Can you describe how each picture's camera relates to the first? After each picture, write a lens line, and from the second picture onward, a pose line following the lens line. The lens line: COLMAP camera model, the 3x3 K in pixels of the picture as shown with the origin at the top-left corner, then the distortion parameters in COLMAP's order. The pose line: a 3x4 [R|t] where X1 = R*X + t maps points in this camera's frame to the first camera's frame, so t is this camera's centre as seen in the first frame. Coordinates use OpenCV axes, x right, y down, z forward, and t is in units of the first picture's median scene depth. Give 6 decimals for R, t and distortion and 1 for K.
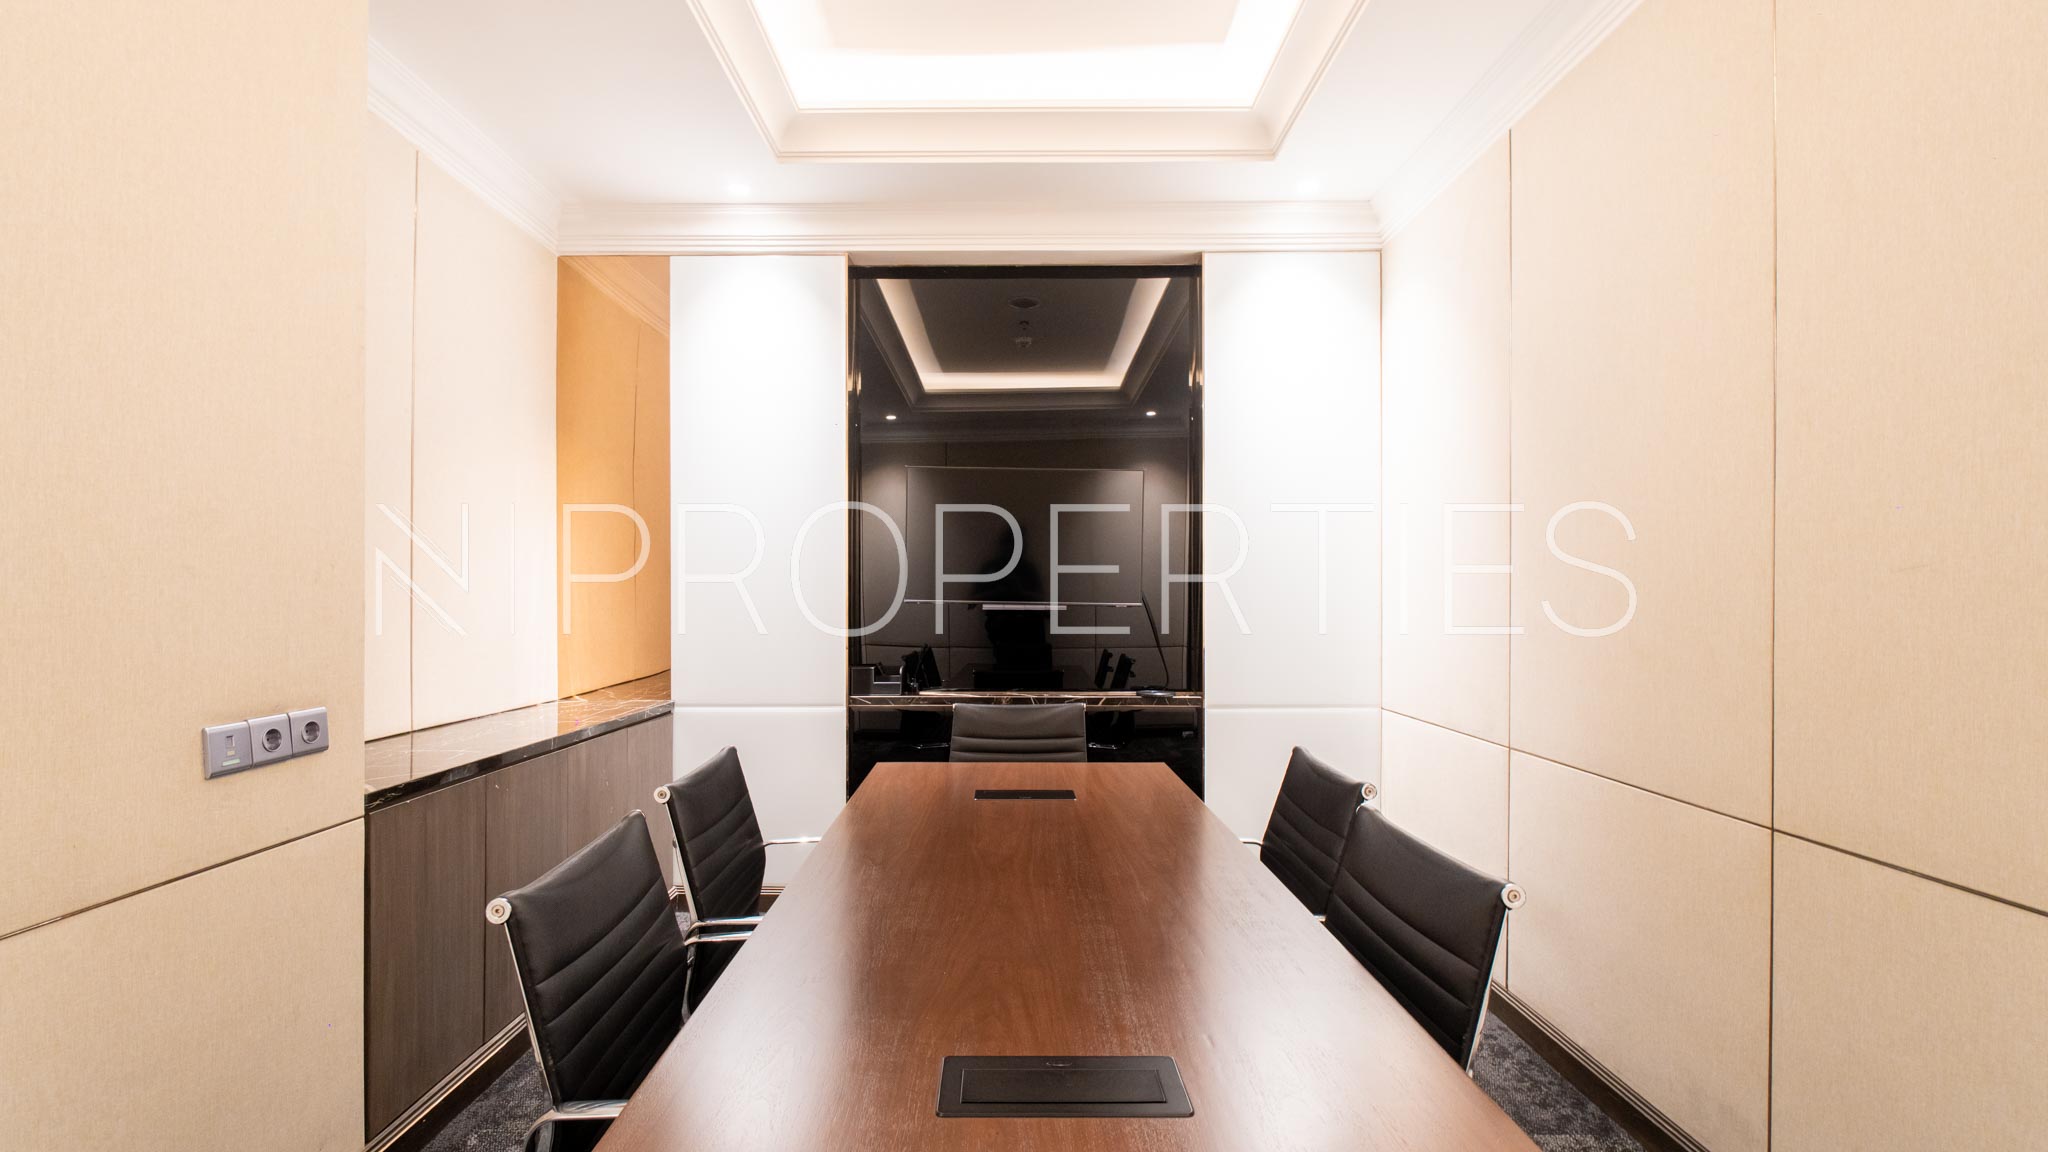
lens RADIAL K [[901.3, 0, 1024.0], [0, 901.3, 576.0], [0, 0, 1]] dist [-0.000492, -0.000036]
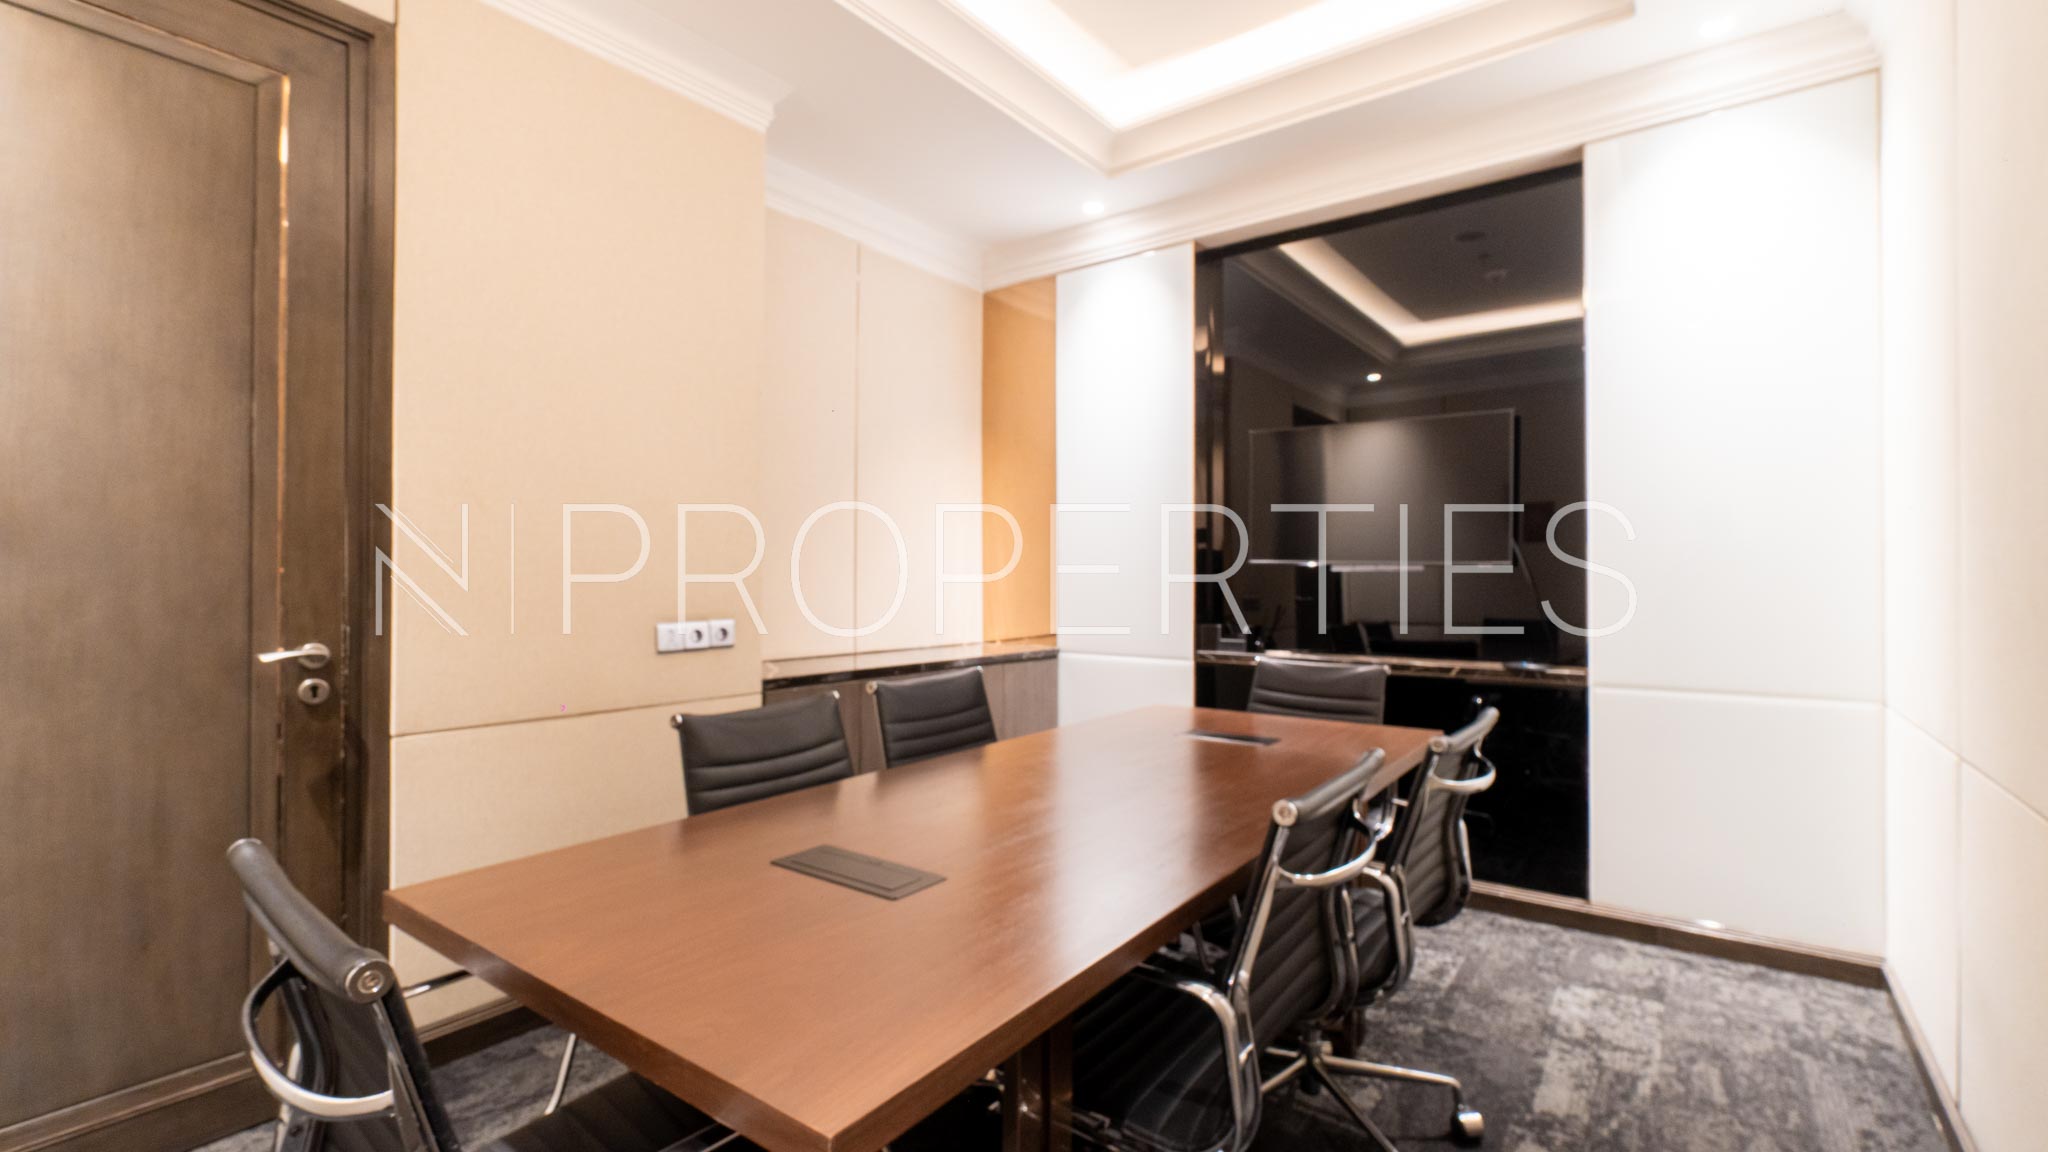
lens RADIAL K [[915.2, 0, 1024.0], [0, 915.2, 576.0], [0, 0, 1]] dist [-0.039229, 0.027056]
pose [[0.796986, -0.000154, -0.603998, 0.302638], [0.016471, 0.999634, 0.021479, 0.016033], [0.603773, -0.027066, 0.796696, 0.001521]]
